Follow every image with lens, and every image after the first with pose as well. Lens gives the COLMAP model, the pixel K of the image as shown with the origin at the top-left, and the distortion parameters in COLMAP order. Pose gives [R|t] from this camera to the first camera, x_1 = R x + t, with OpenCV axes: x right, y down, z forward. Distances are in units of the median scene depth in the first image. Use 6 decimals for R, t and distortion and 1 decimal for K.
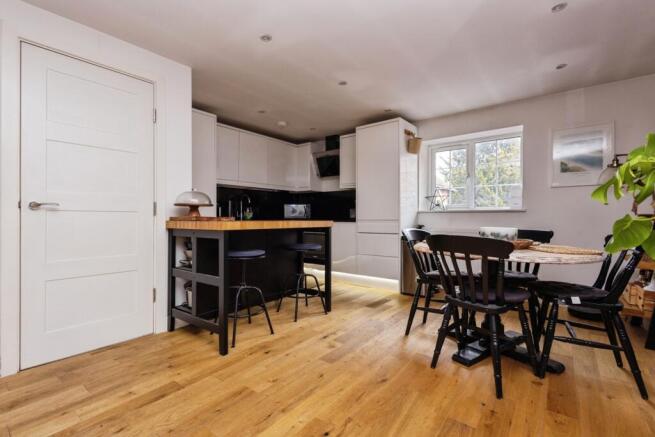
lens RADIAL K [[298.5, 0, 326.0], [0, 298.5, 216.2], [0, 0, 1]] dist [0.018020, 0.000400]
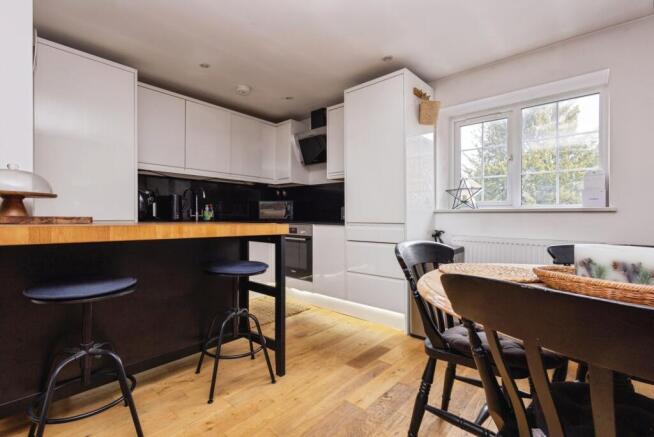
lens RADIAL K [[298.6, 0, 325.1], [0, 298.6, 210.9], [0, 0, 1]] dist [0.001807, 0.000173]
pose [[0.997729, 0.005780, -0.067105, 0.101383], [-0.007137, 0.999775, -0.019995, -0.000317], [0.066974, 0.020428, 0.997546, 0.296472]]
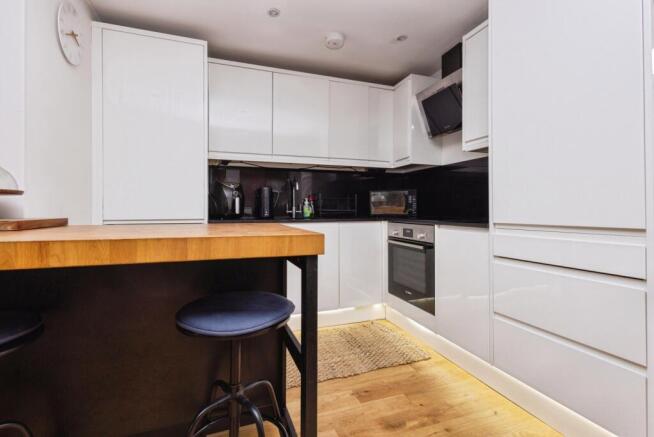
lens RADIAL K [[322.1, 0, 316.9], [0, 322.1, 214.4], [0, 0, 1]] dist [0.001169, 0.000164]
pose [[0.840903, 0.009450, -0.541104, 0.141606], [-0.000074, 0.999850, 0.017347, -0.007274], [0.541186, -0.014547, 0.840777, 0.498800]]
